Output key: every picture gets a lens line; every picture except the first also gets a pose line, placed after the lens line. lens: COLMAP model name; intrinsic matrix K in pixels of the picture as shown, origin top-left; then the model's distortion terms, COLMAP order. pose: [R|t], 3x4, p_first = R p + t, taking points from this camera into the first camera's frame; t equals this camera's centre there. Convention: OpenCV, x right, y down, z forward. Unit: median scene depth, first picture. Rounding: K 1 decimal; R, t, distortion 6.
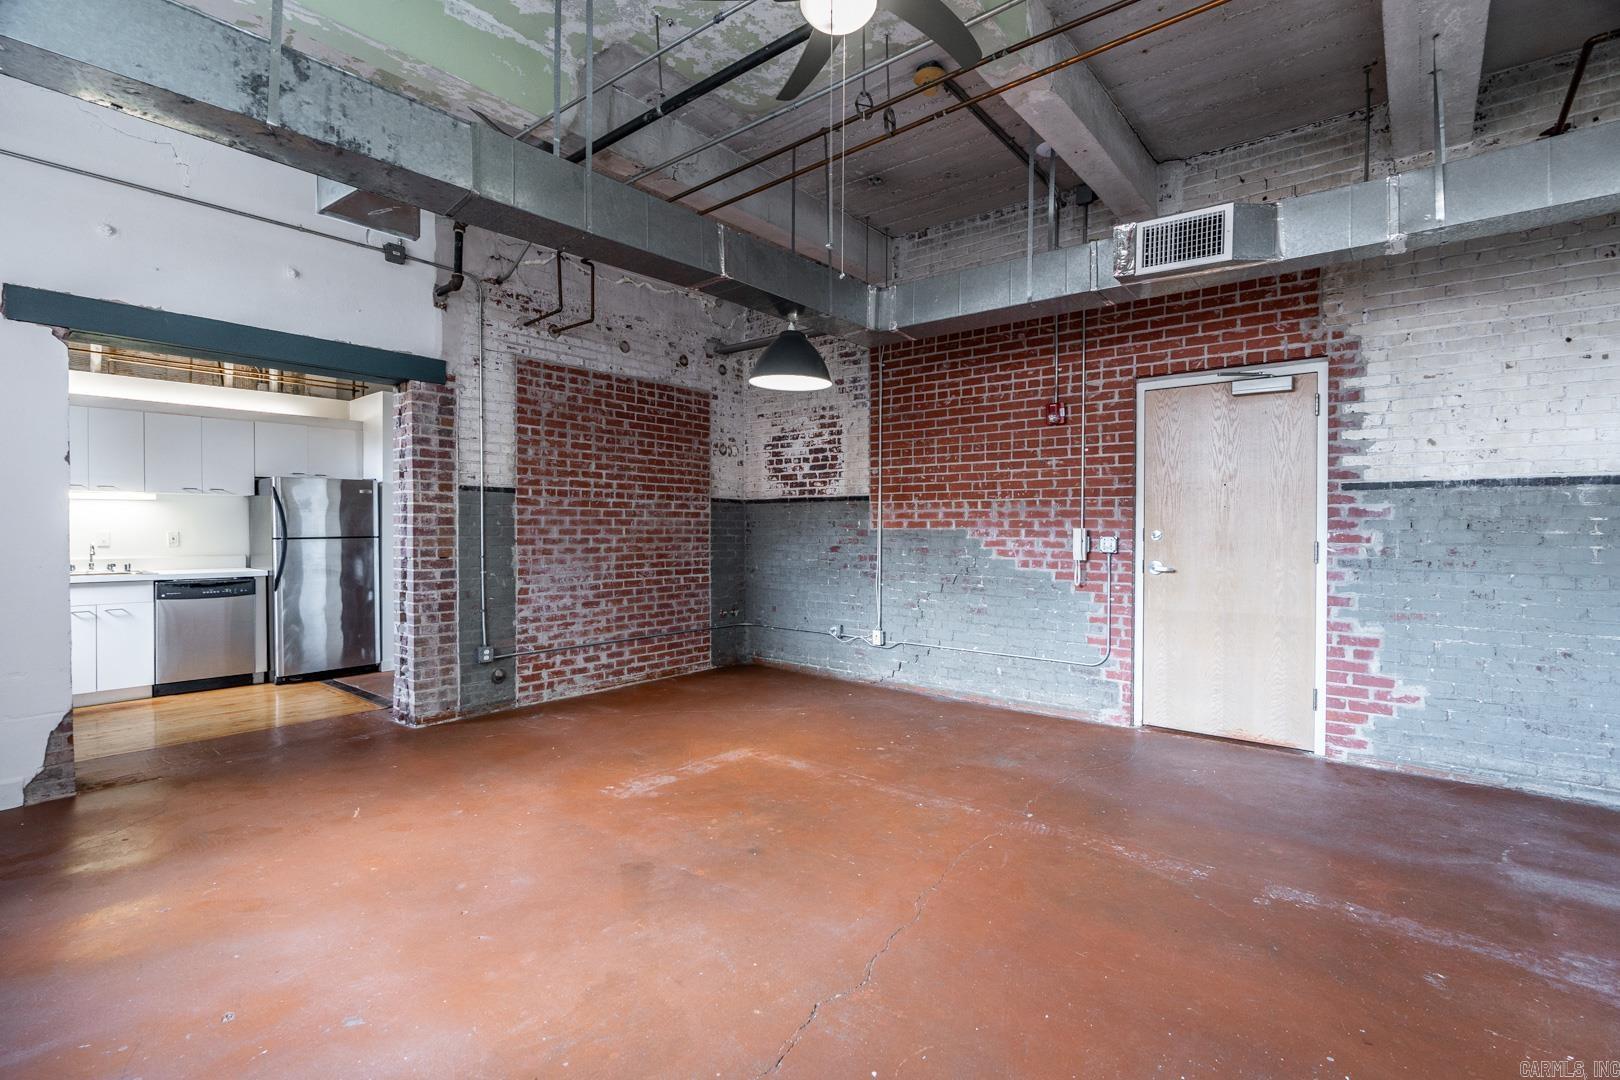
lens RADIAL K [[735.2, 0, 811.7], [0, 735.2, 531.8], [0, 0, 1]] dist [-0.008614, 0.000866]
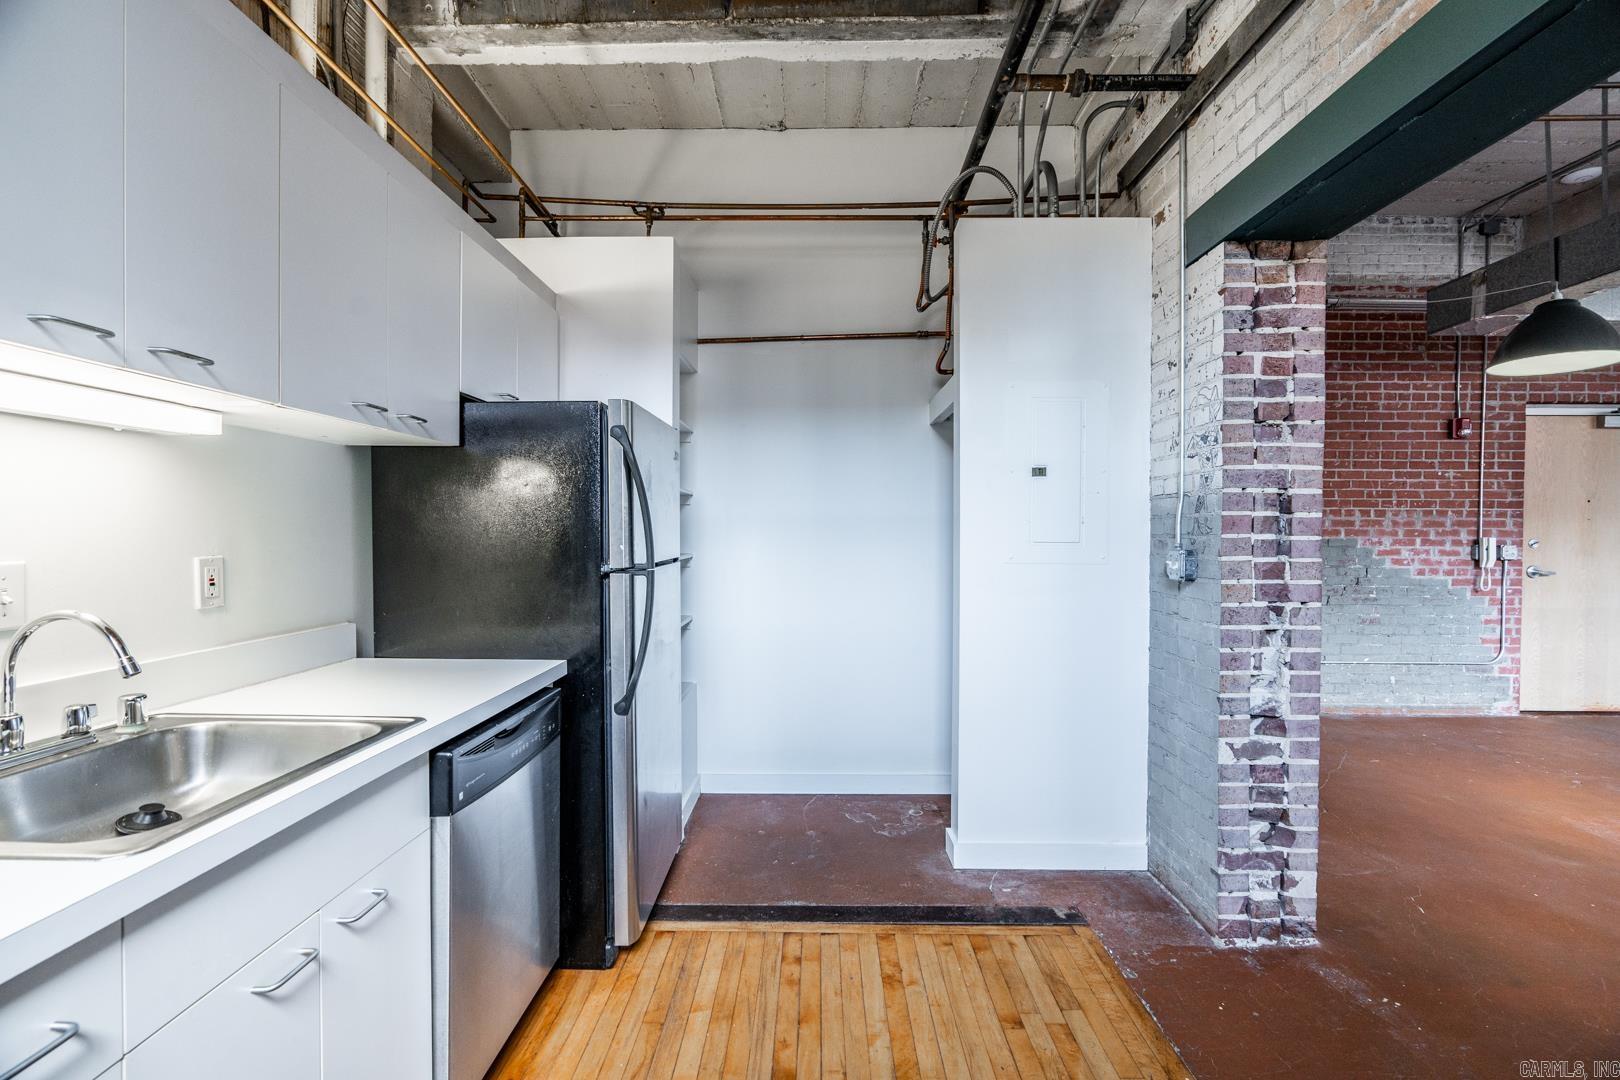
lens RADIAL K [[722.7, 0, 810.0], [0, 722.7, 540.0], [0, 0, 1]] dist [-0.012787, 0.005033]
pose [[0.787101, -0.008010, 0.616772, -0.969360], [0.001887, 0.999942, 0.010578, -0.012925], [-0.616821, -0.007162, 0.787071, 0.718969]]
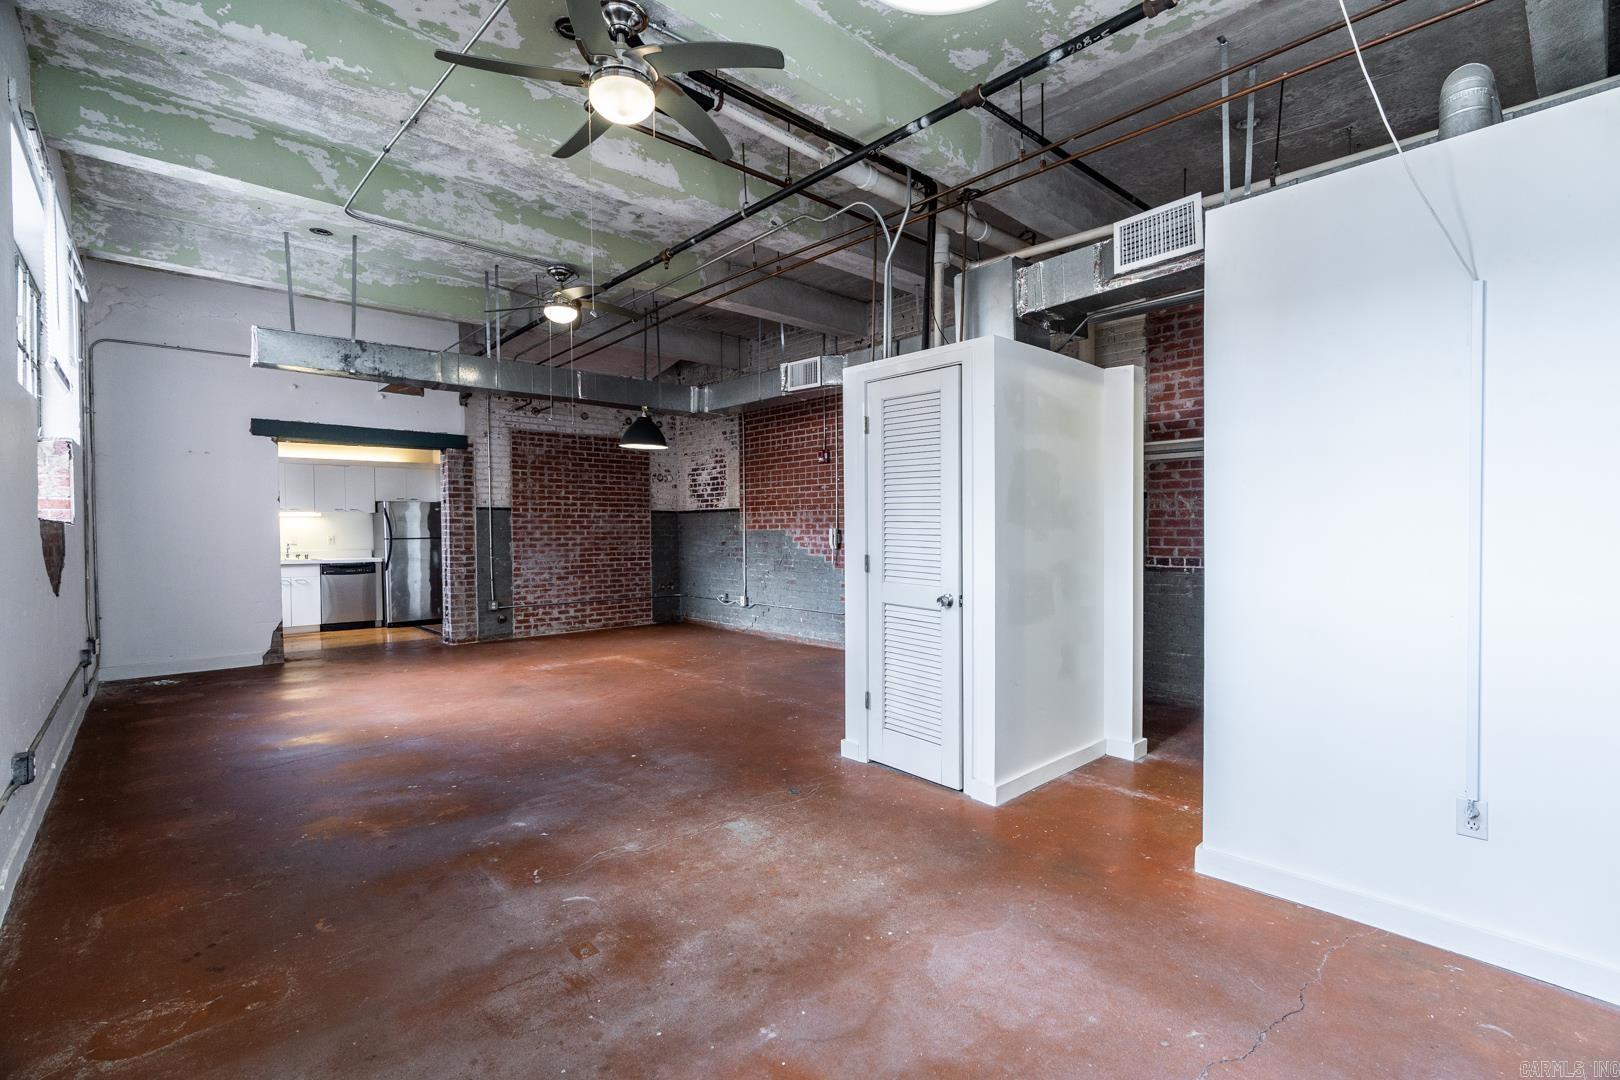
lens RADIAL K [[722.7, 0, 810.0], [0, 722.7, 540.0], [0, 0, 1]] dist [-0.012787, 0.005033]
pose [[0.989506, -0.006791, -0.144331, 0.495582], [0.008115, 0.999930, 0.008586, 0.005649], [0.144262, -0.009667, 0.989492, -0.519053]]
